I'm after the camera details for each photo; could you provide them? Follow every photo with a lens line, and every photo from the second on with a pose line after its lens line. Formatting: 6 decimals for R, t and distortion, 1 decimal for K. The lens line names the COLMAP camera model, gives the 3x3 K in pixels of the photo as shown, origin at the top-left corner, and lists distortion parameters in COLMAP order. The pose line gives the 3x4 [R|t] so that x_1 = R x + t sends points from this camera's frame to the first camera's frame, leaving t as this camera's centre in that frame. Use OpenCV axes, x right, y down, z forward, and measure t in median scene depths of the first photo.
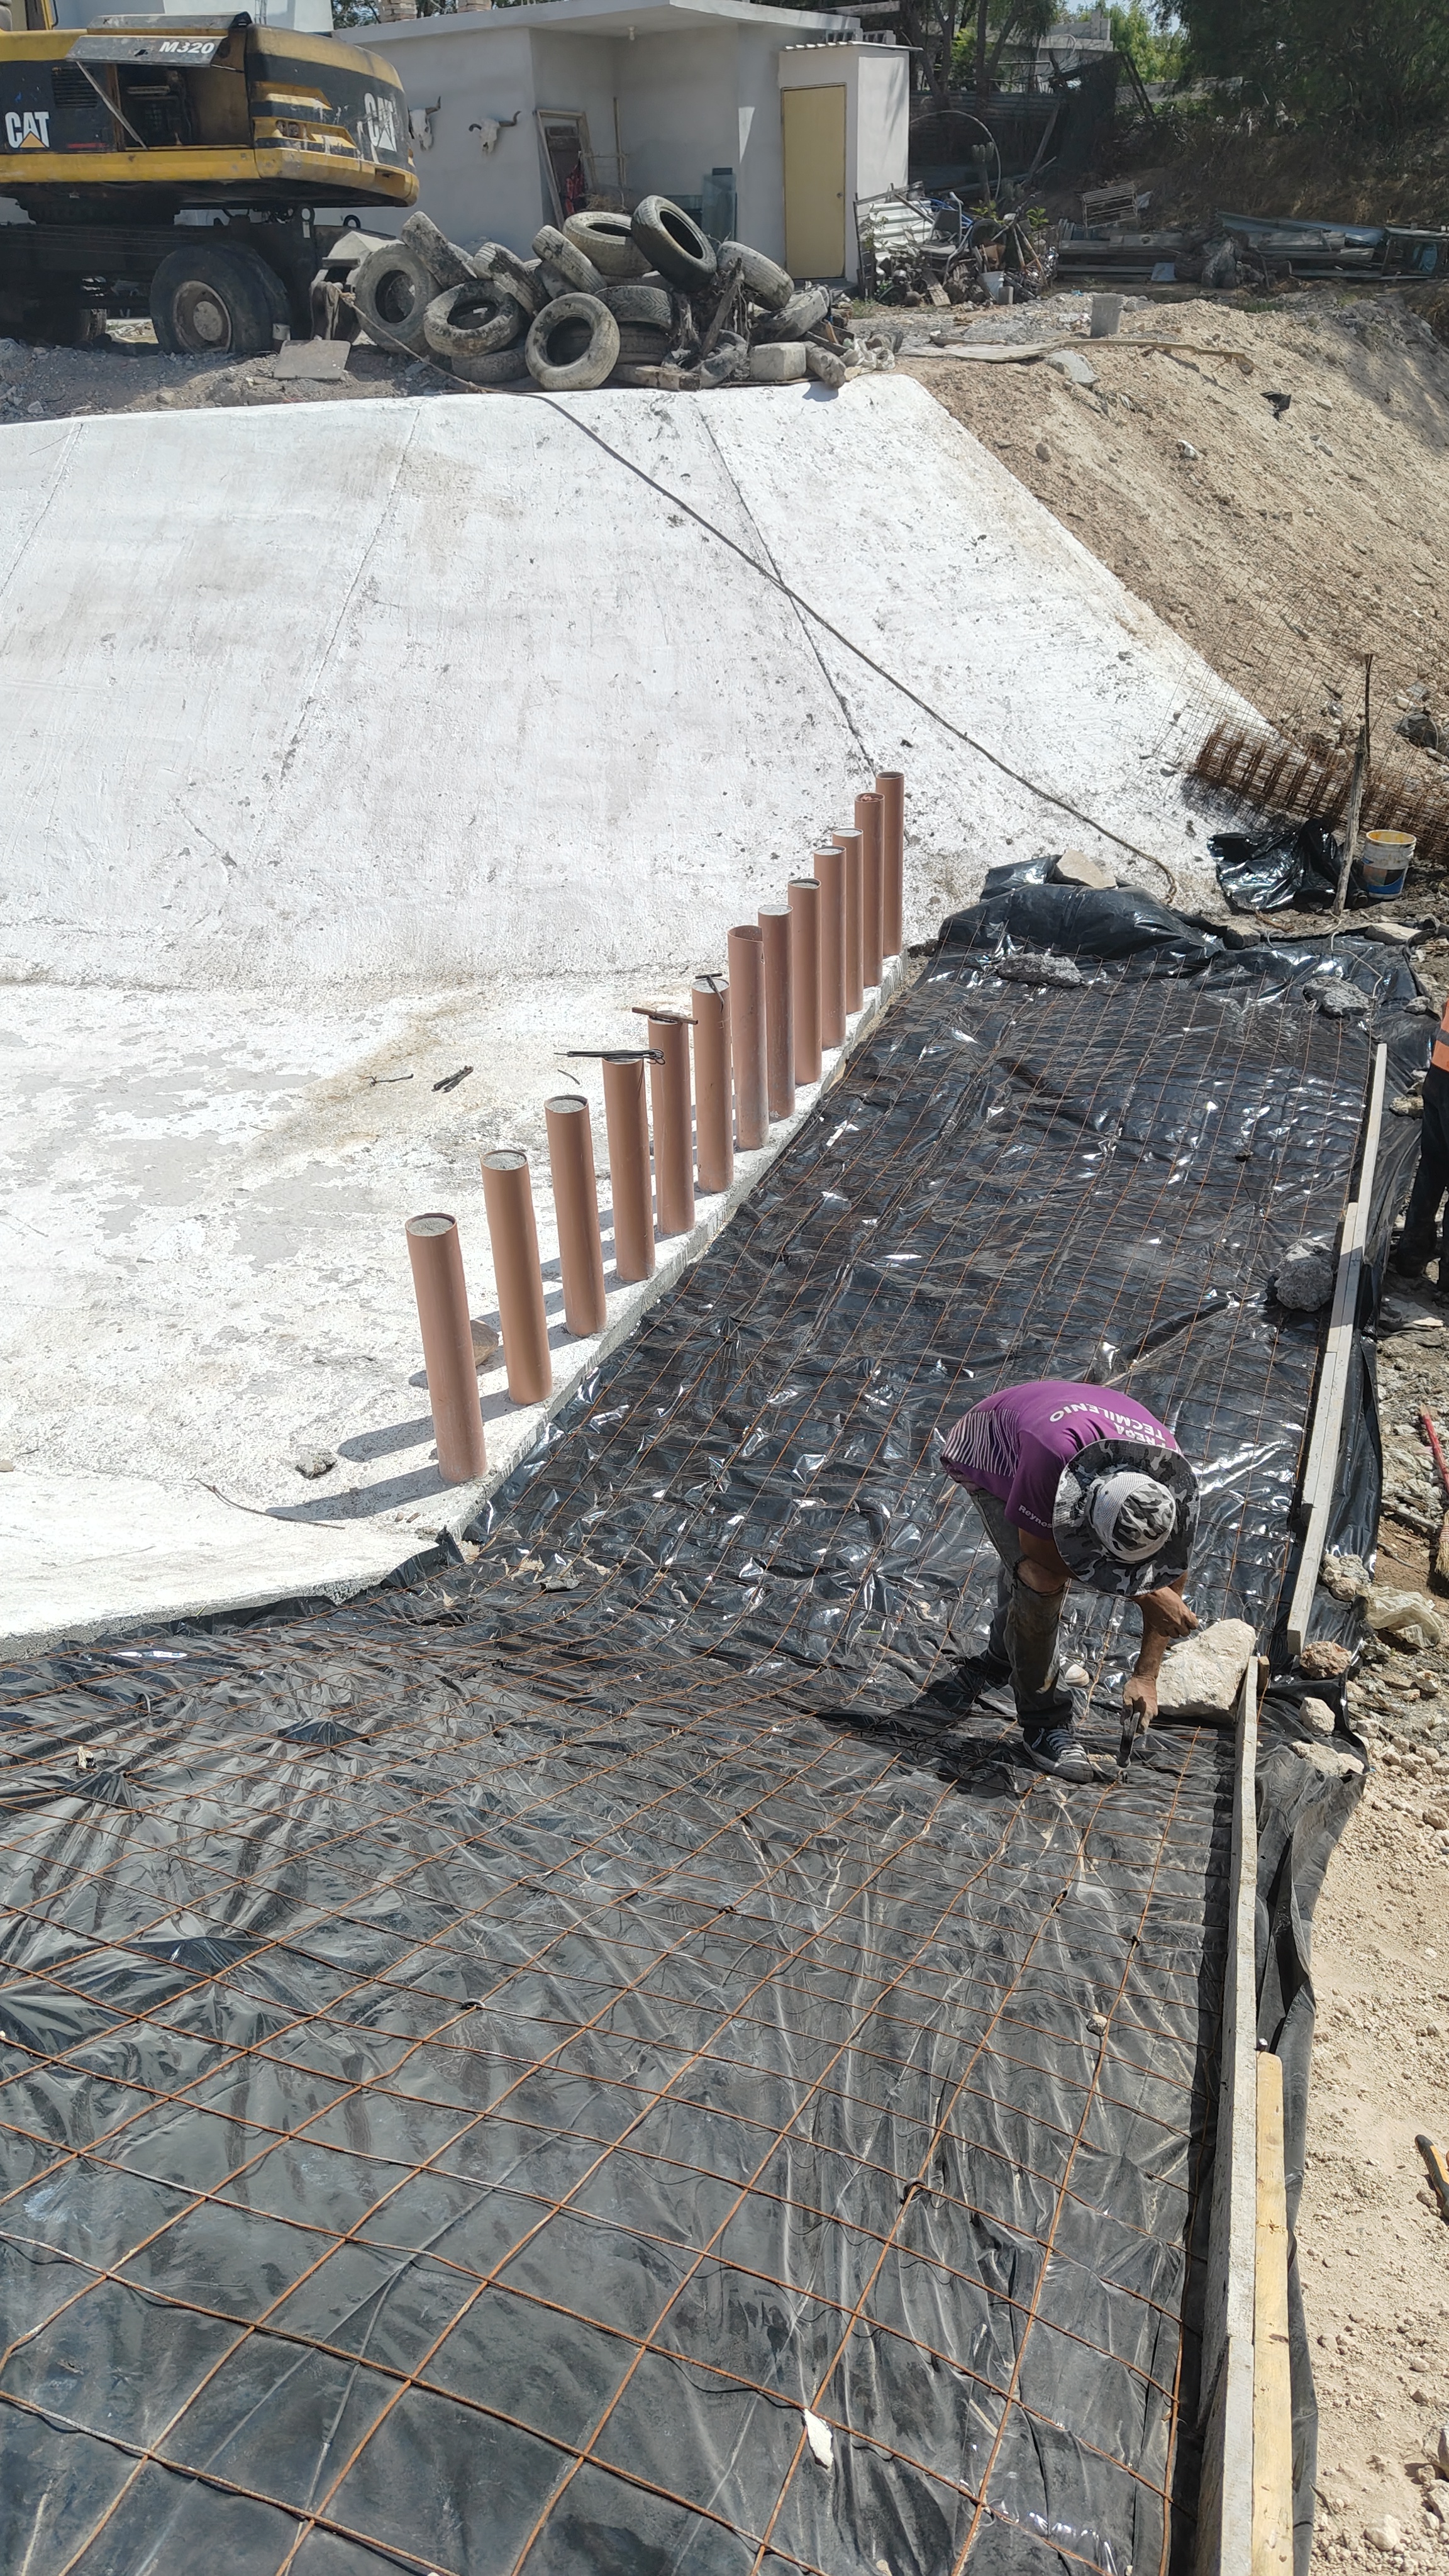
lens RADIAL K [[1800.7, 0, 736.5], [0, 1800.7, 1297.9], [0, 0, 1]] dist [0.001941, 0.009835]
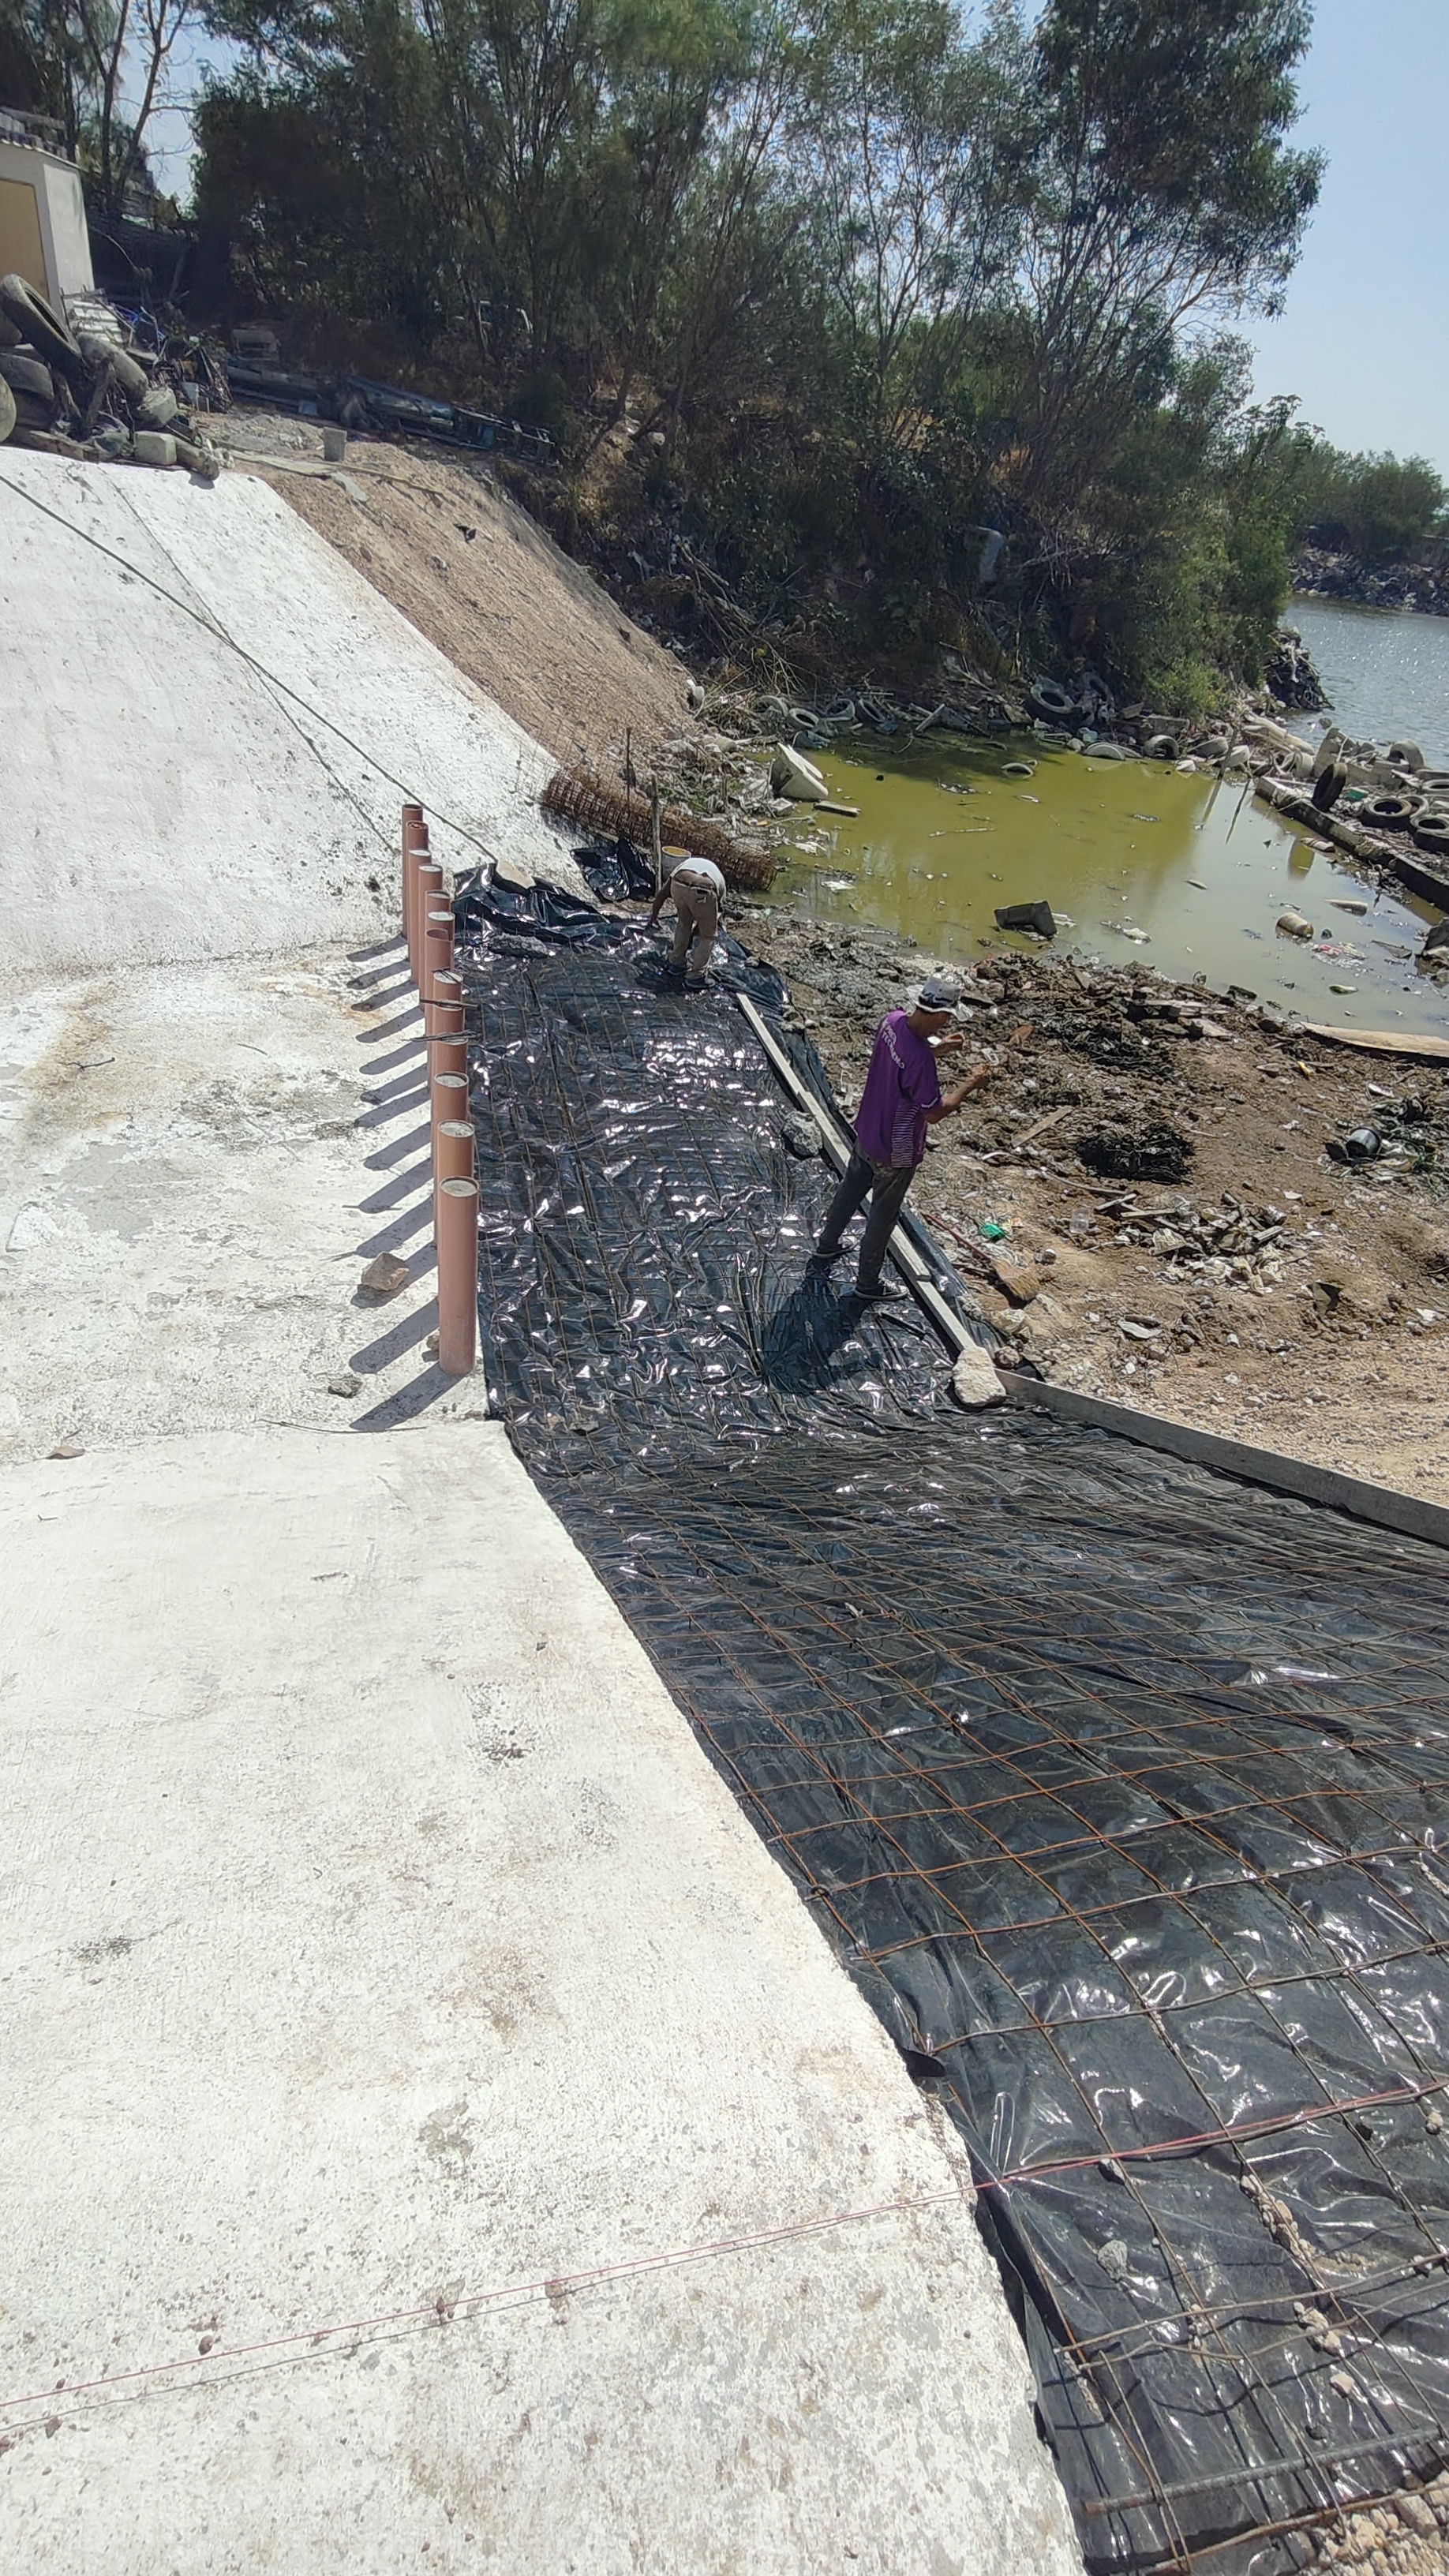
lens RADIAL K [[1180.1, 0, 703.6], [0, 1180.1, 1275.2], [0, 0, 1]] dist [-0.005823, 0.000585]
pose [[0.821143, -0.187847, 0.538922, -0.239667], [0.121228, 0.980142, 0.156927, -0.044207], [-0.557698, -0.063527, 0.827609, 0.087536]]
